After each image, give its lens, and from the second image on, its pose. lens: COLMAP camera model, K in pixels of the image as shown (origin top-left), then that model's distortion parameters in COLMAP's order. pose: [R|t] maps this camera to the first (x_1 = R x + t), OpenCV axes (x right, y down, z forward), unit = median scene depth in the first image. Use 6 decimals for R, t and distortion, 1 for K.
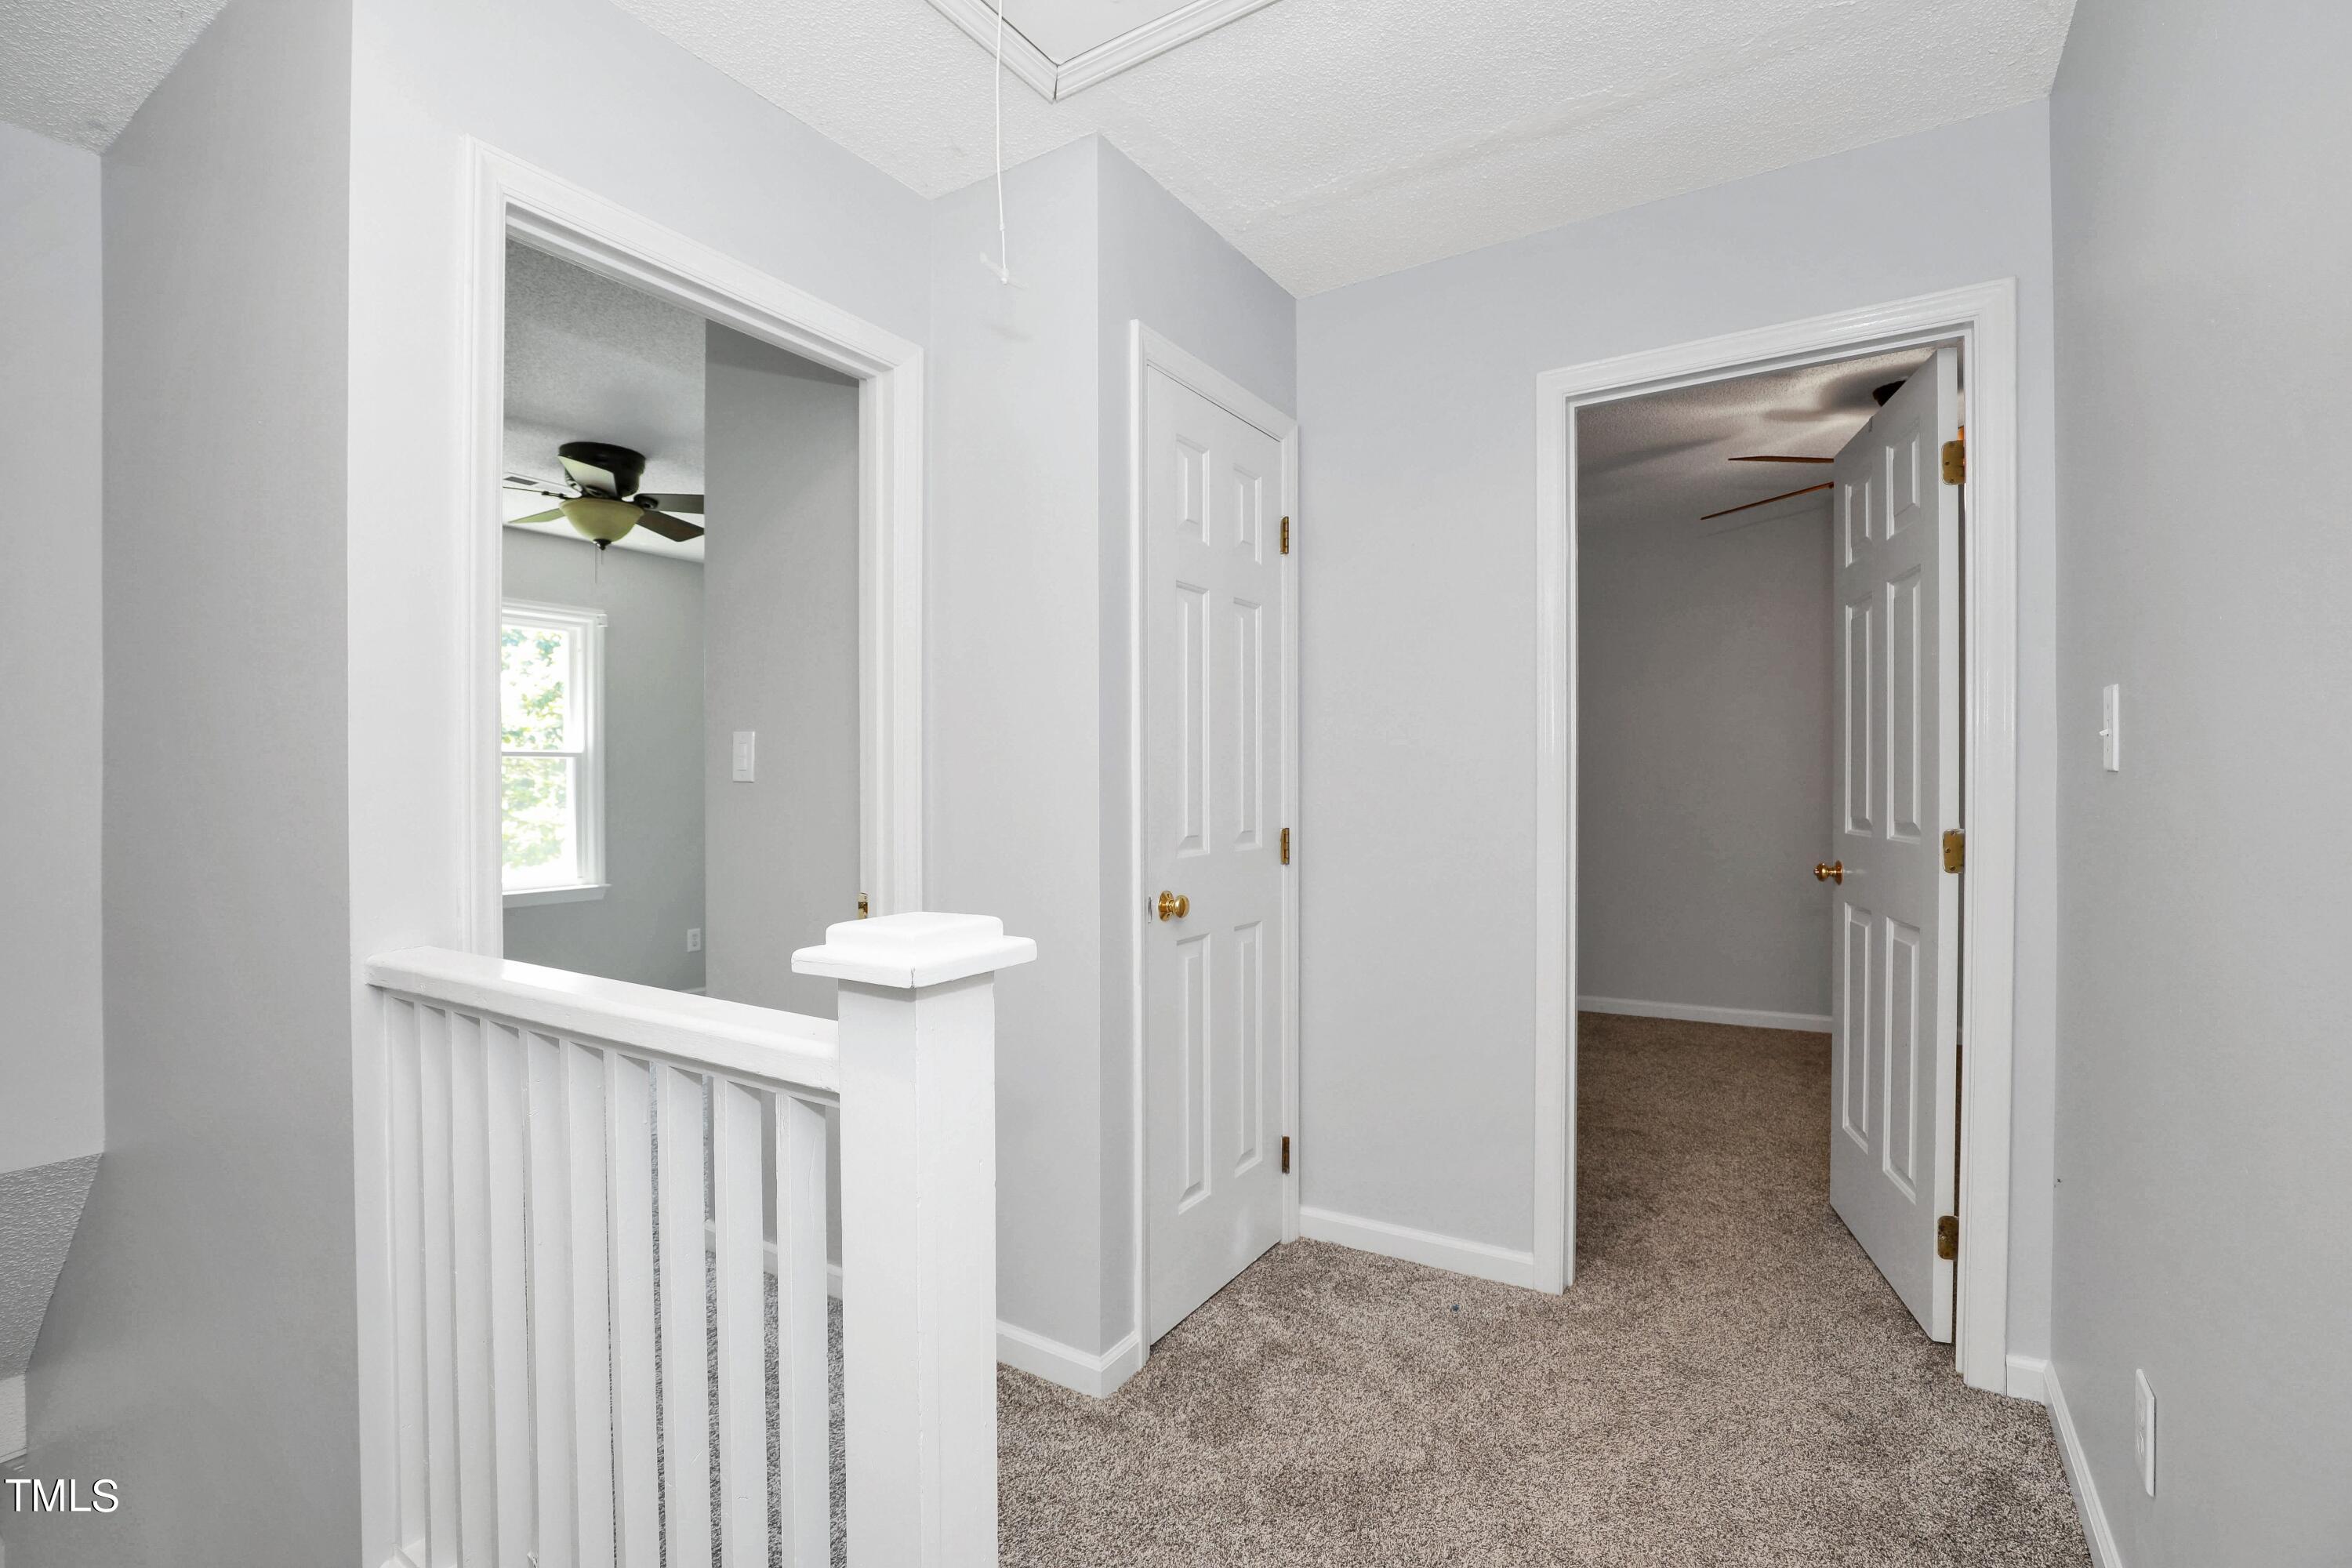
lens RADIAL K [[1095.3, 0, 1167.0], [0, 1095.3, 775.0], [0, 0, 1]] dist [-0.016818, -0.000370]
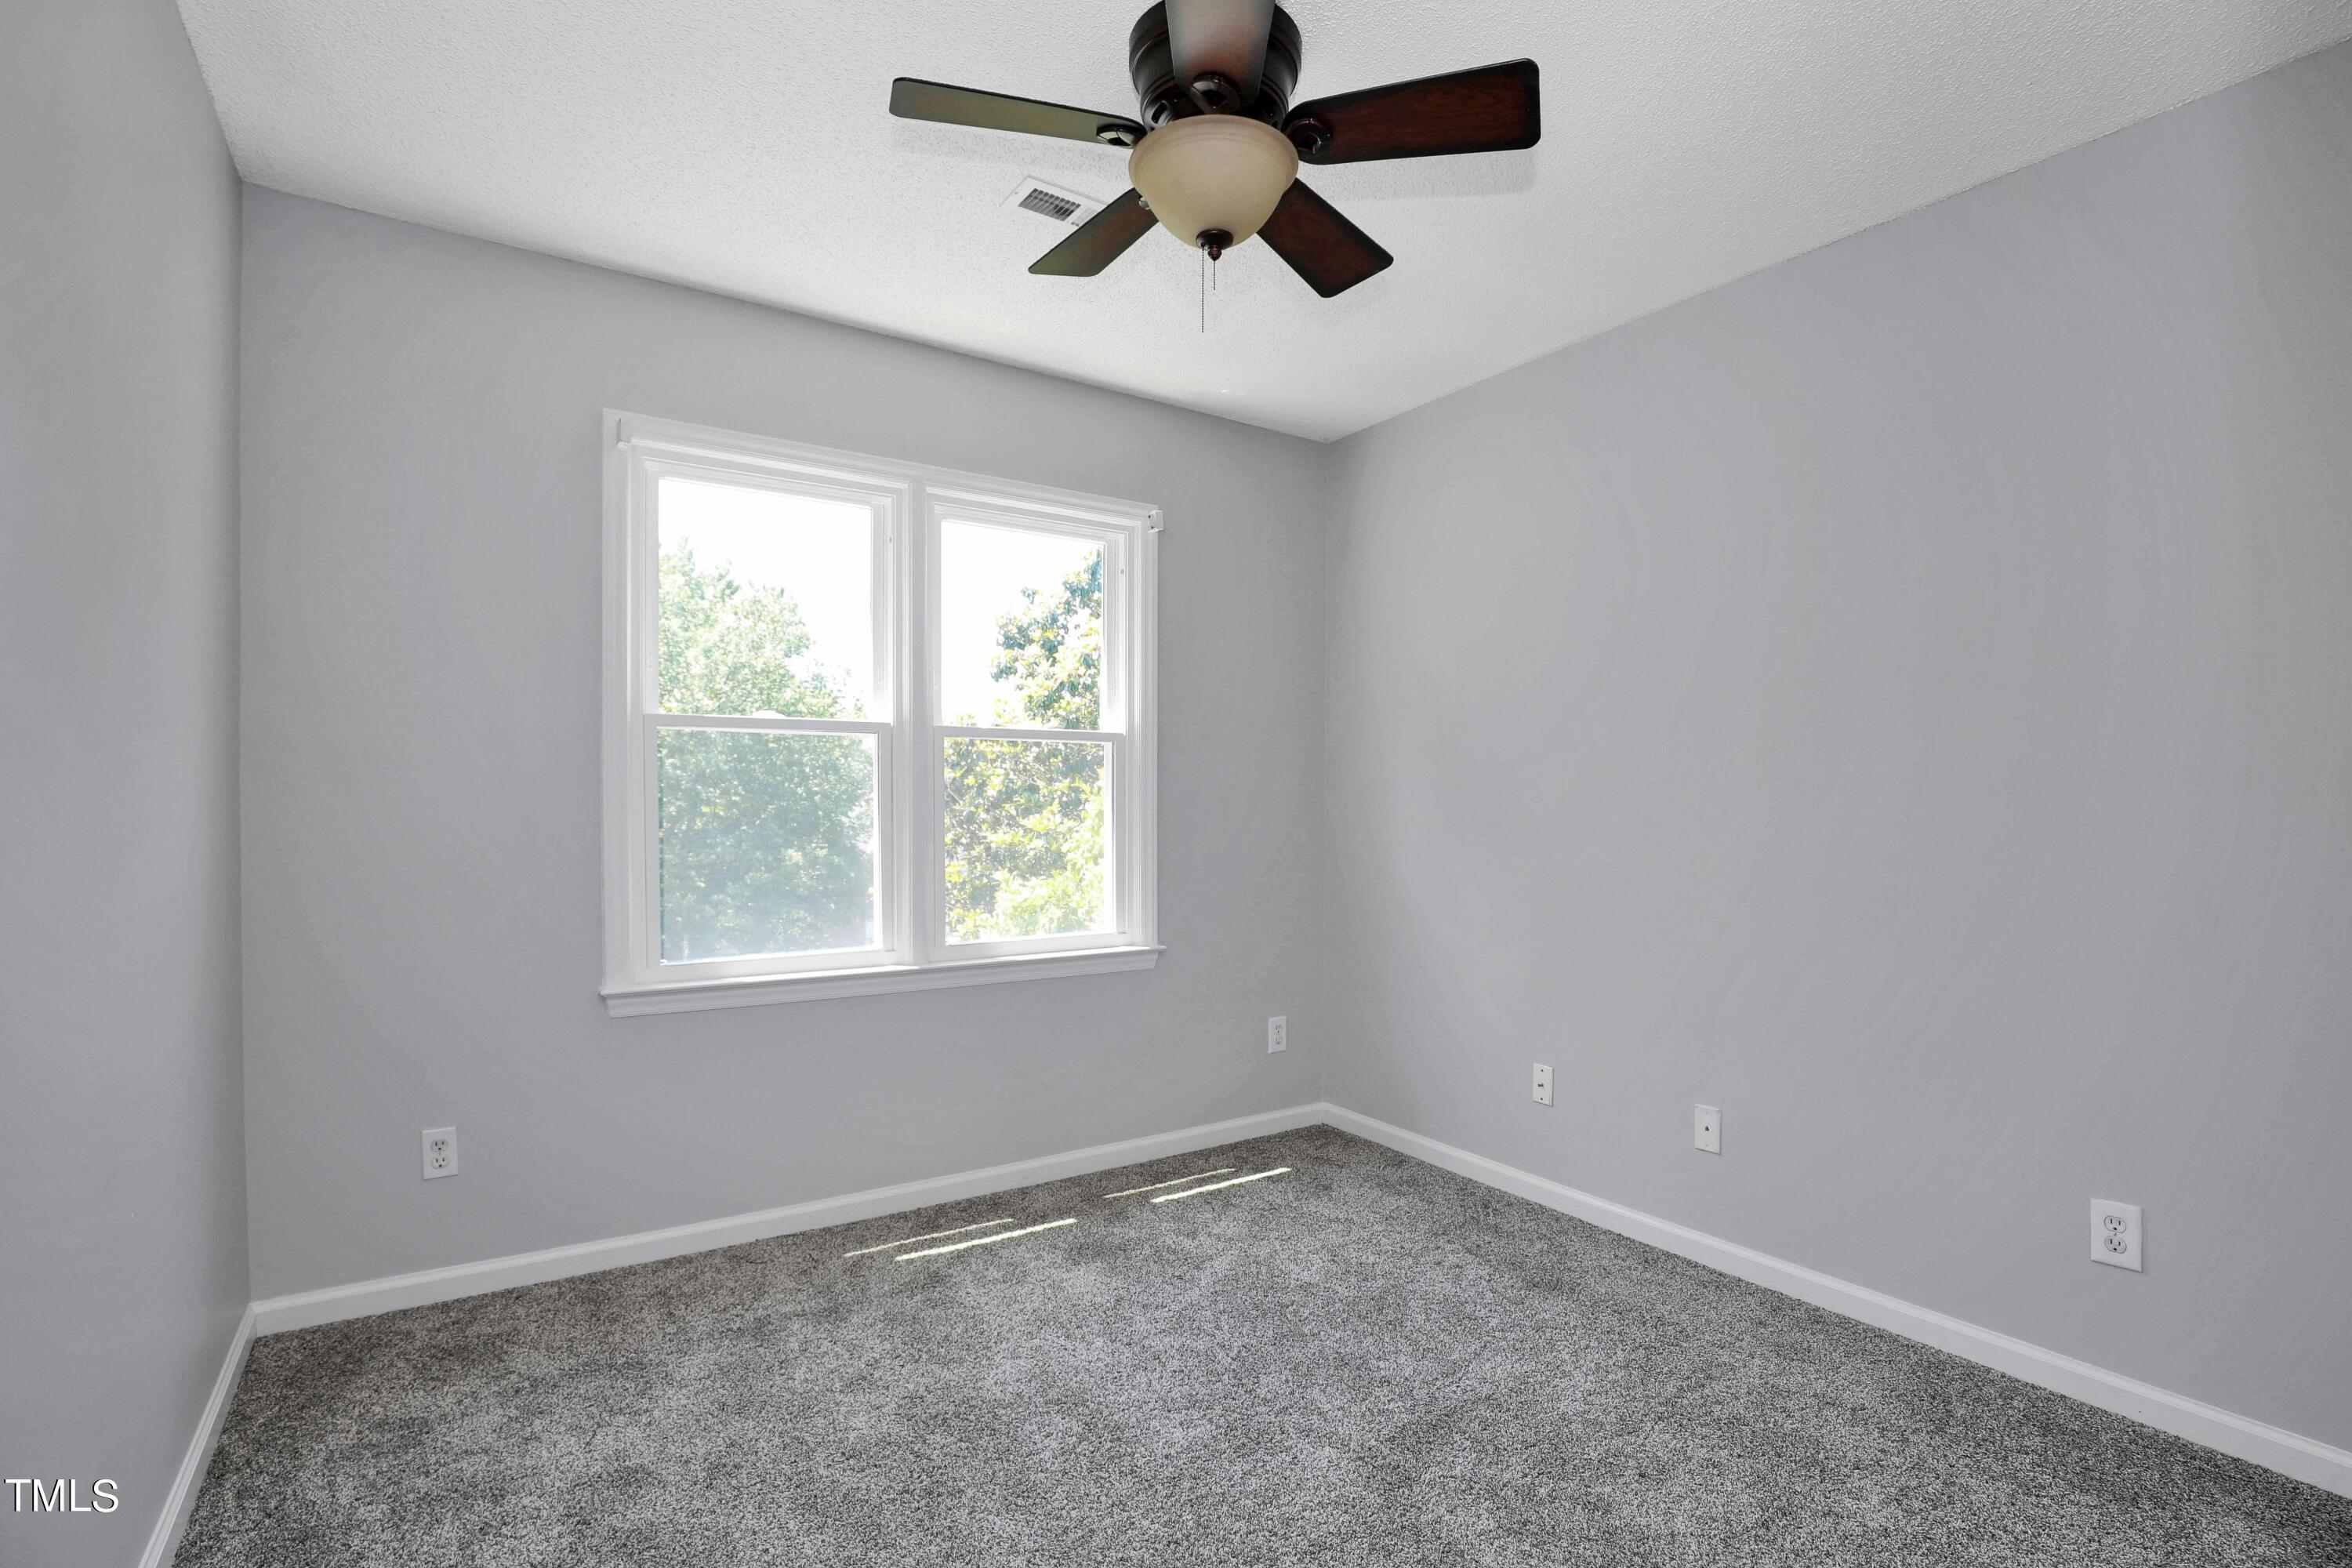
lens RADIAL K [[1095.3, 0, 1167.0], [0, 1095.3, 775.0], [0, 0, 1]] dist [-0.016818, -0.000370]
pose [[0.919199, -0.000709, -0.393794, -0.262381], [-0.003091, 0.999955, -0.009015, 0.008779], [0.393782, 0.009504, 0.919155, 0.423988]]
